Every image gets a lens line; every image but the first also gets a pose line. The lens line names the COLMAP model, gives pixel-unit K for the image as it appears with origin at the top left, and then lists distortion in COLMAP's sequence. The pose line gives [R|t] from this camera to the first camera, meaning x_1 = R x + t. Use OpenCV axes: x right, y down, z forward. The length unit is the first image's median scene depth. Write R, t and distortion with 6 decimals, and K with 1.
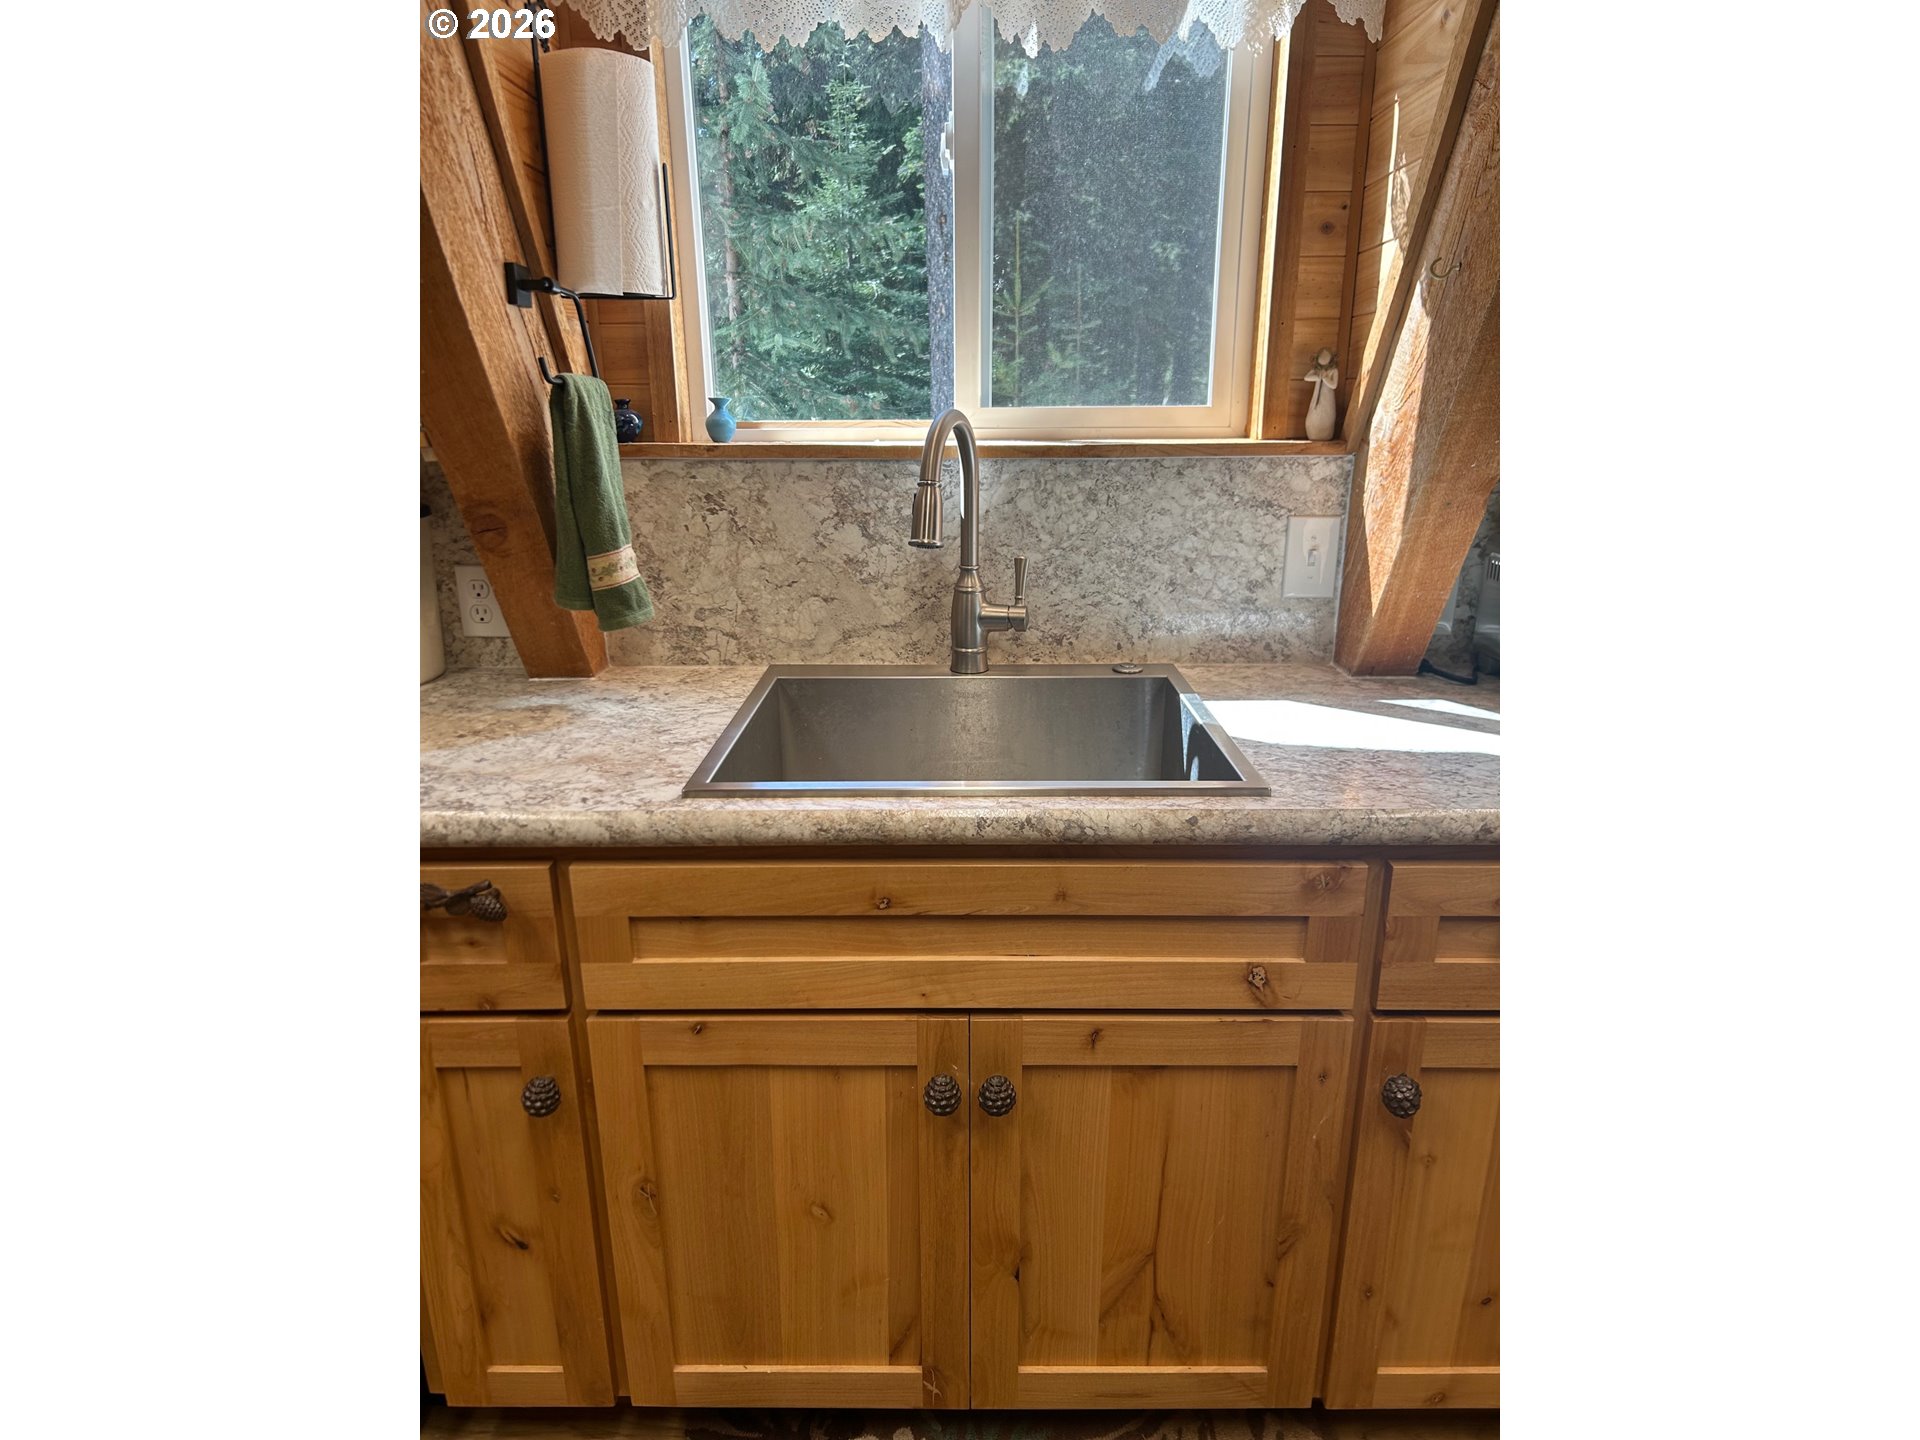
lens RADIAL K [[1083.1, 0, 955.8], [0, 1083.1, 724.1], [0, 0, 1]] dist [0.020269, -0.006238]
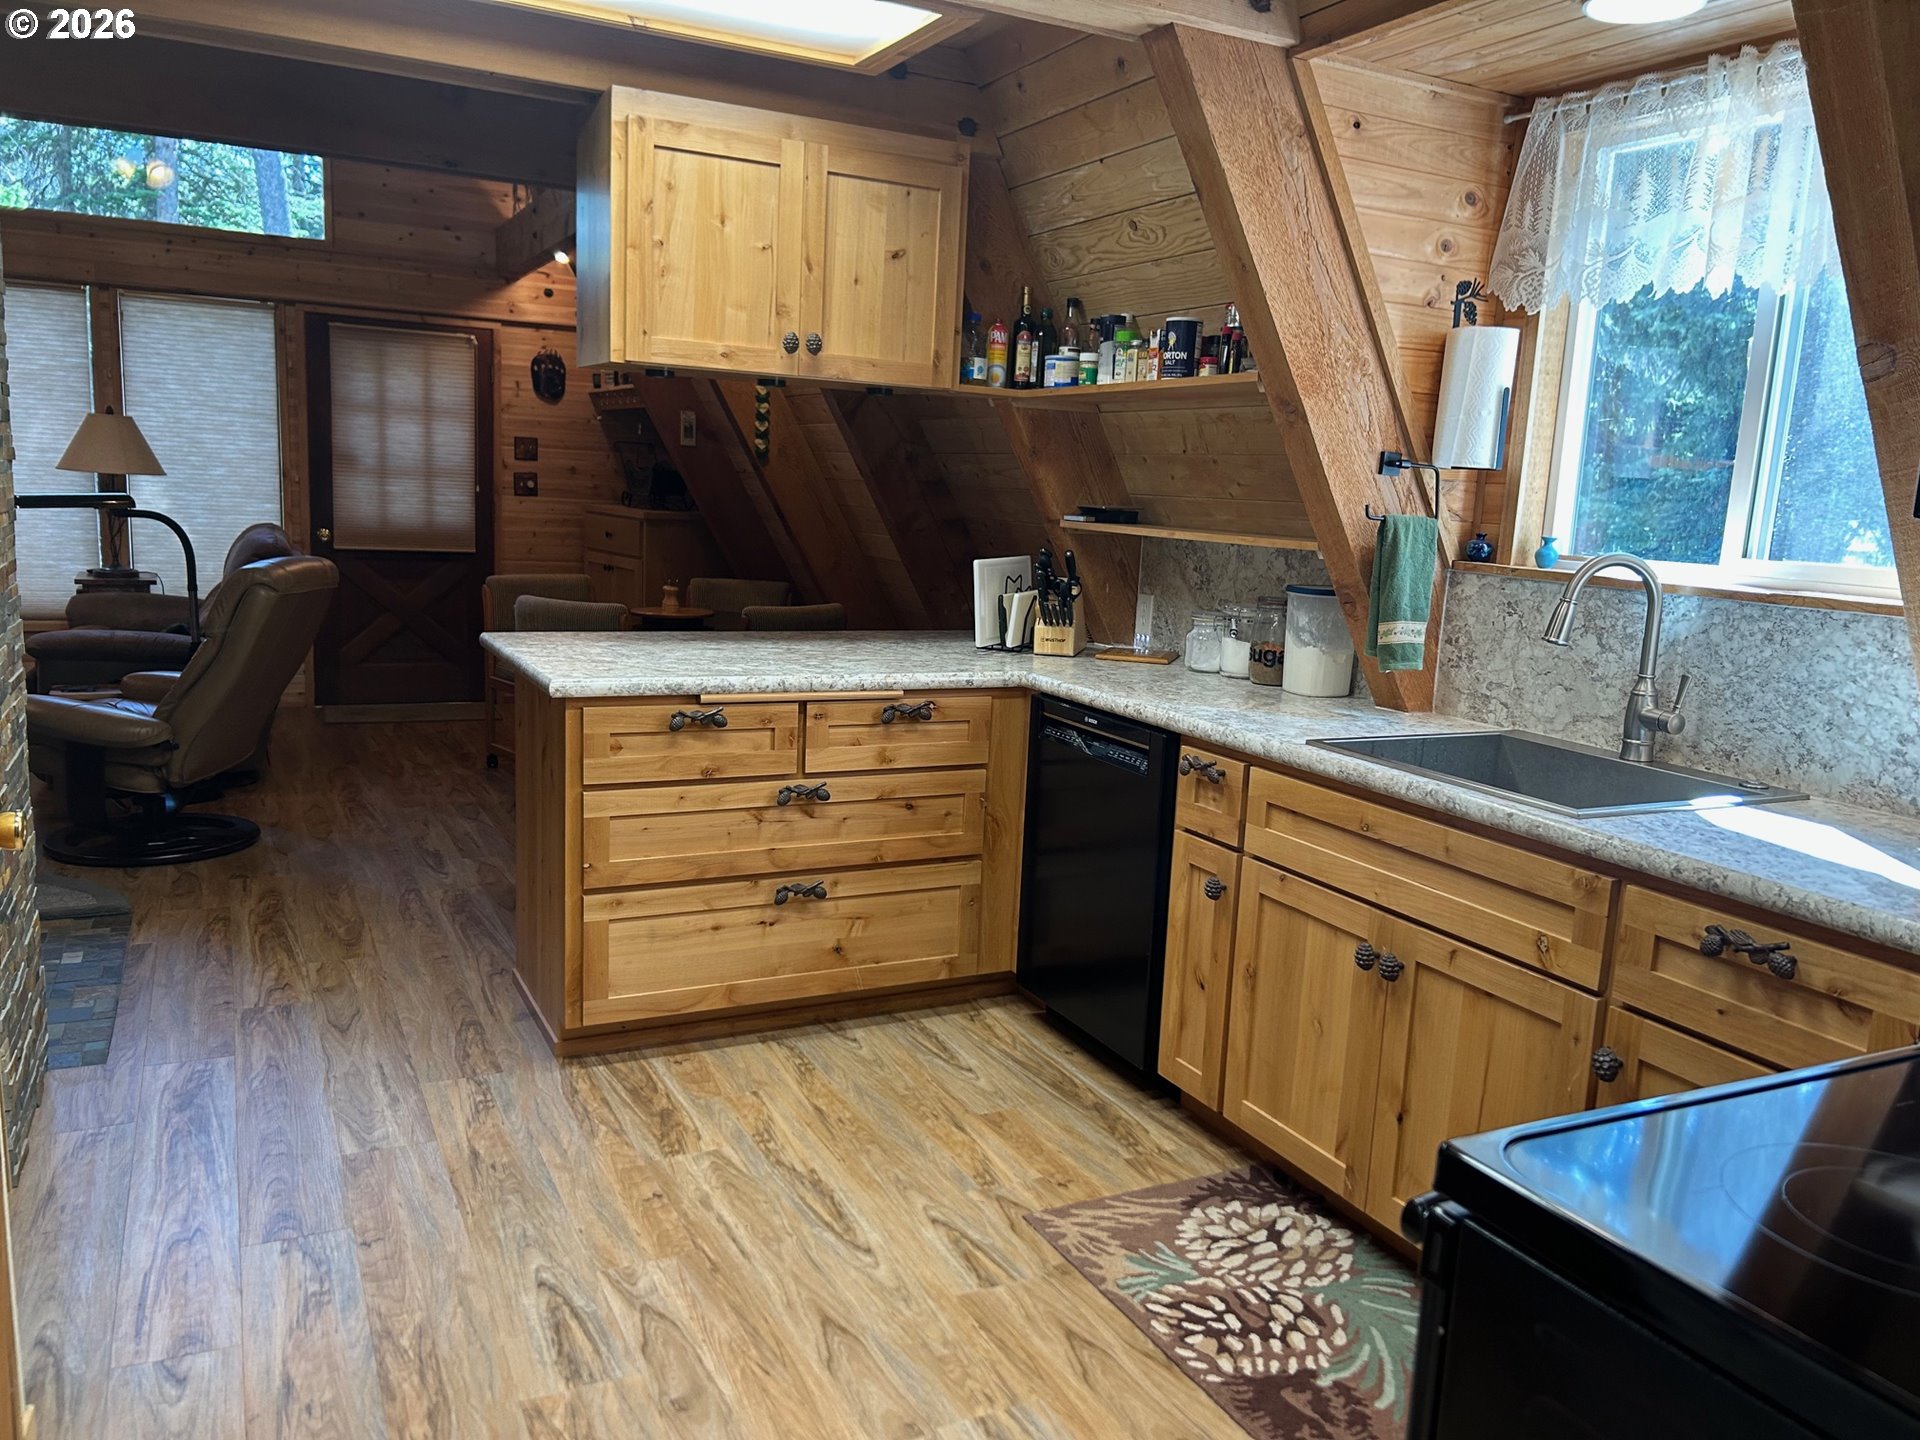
lens RADIAL K [[1449.0, 0, 956.4], [0, 1449.0, 713.5], [0, 0, 1]] dist [0.036018, -0.039228]
pose [[0.453115, 0.169540, -0.875182, 1.119687], [-0.307605, 0.951185, 0.025004, 0.097453], [0.836700, 0.257881, 0.483147, -0.463192]]
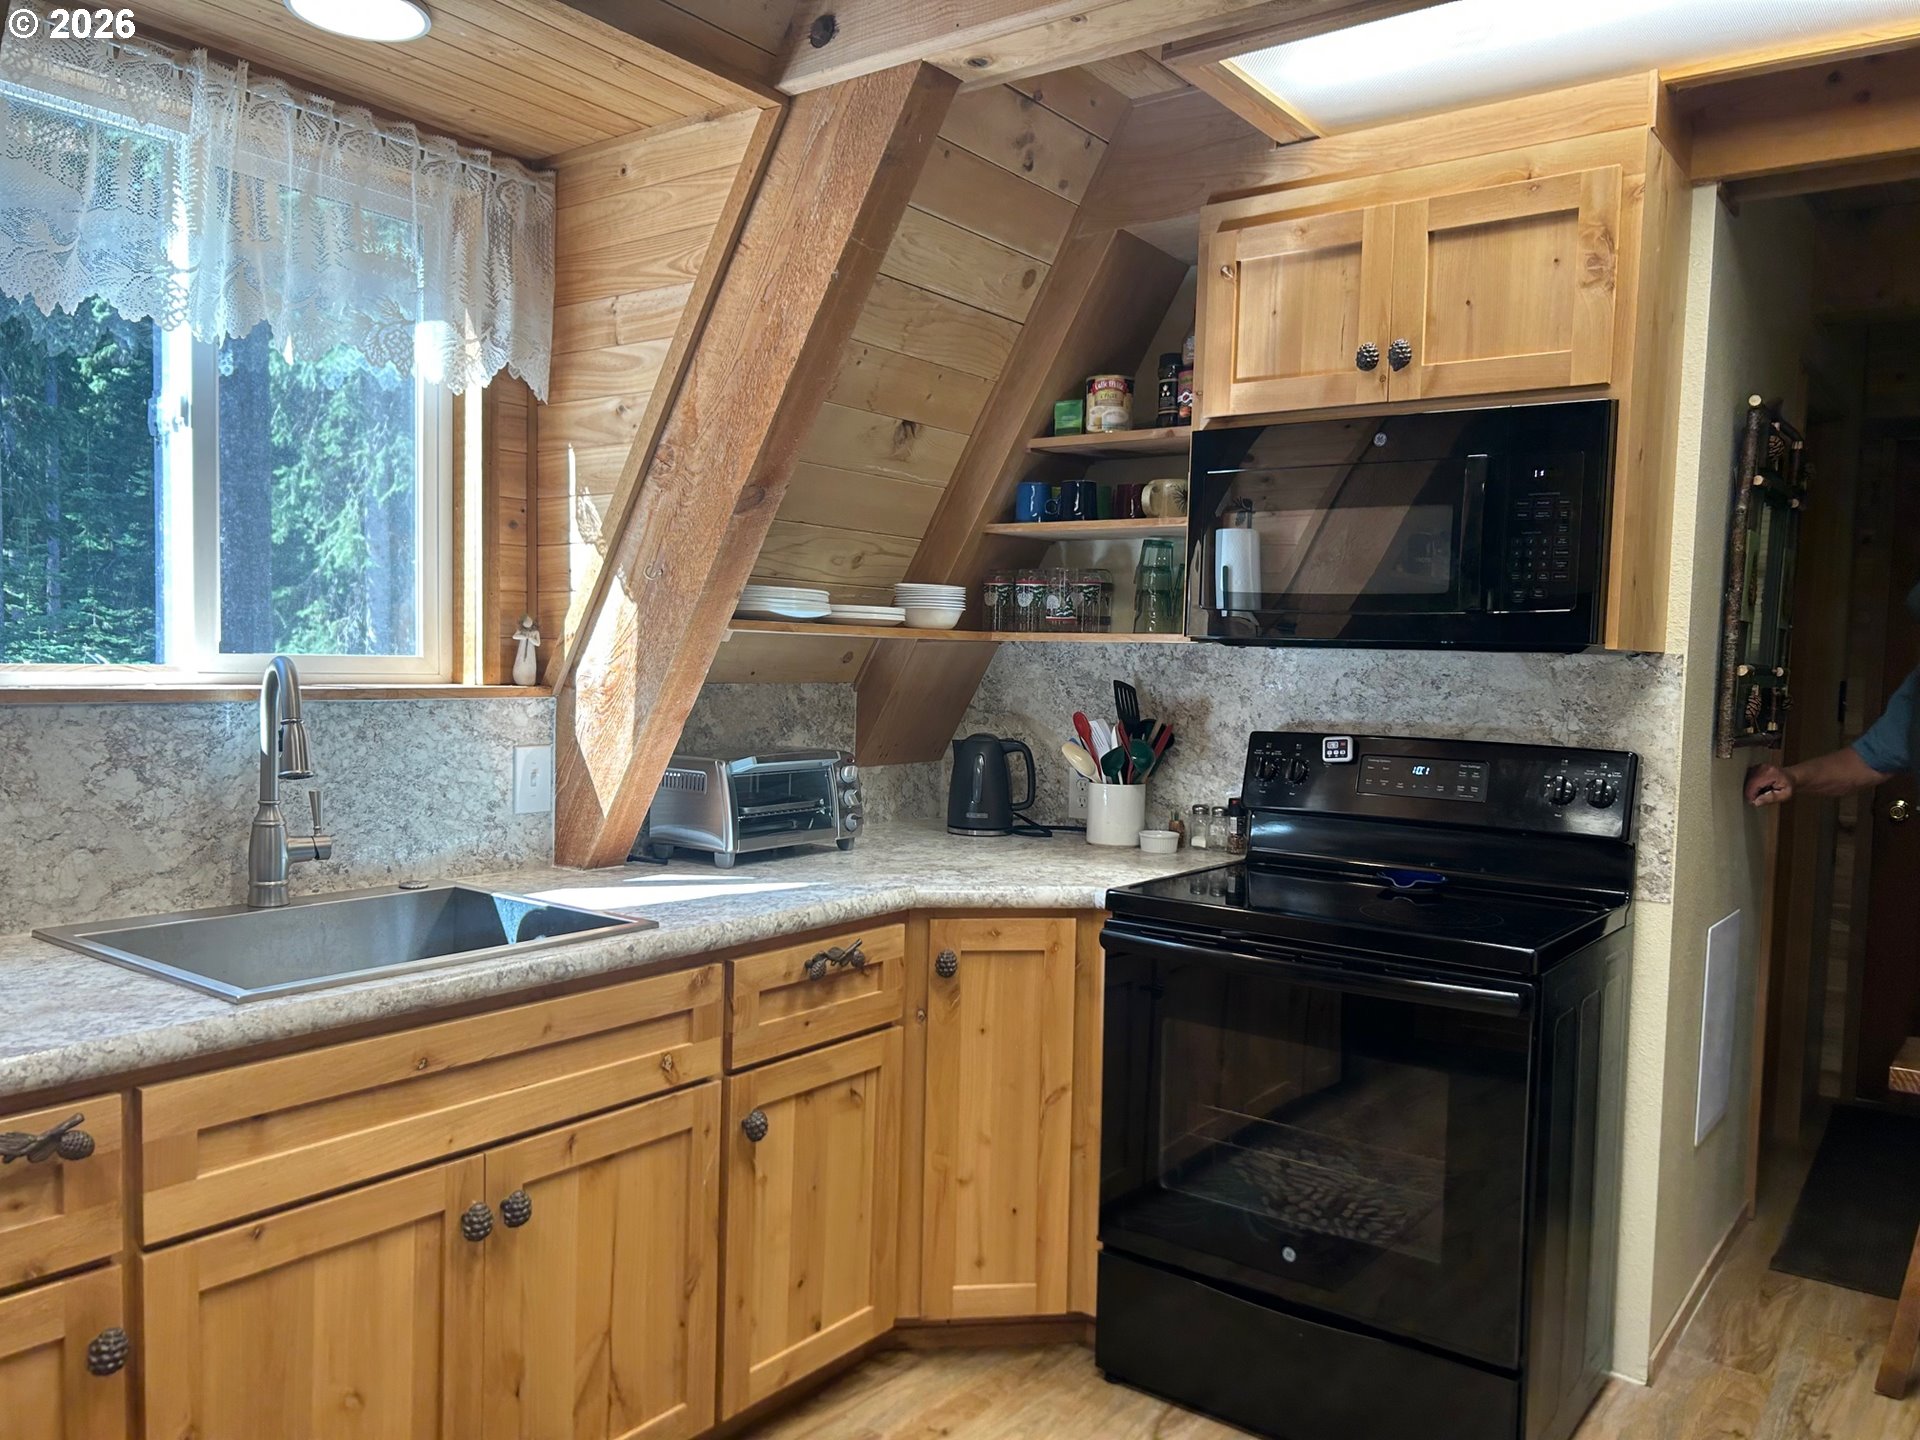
lens RADIAL K [[1449.0, 0, 965.9], [0, 1449.0, 729.0], [0, 0, 1]] dist [0.036018, -0.039228]
pose [[0.591807, -0.022775, 0.805758, -0.702750], [0.203946, 0.971308, -0.122339, 0.090228], [-0.779853, 0.236732, 0.579472, -0.332128]]
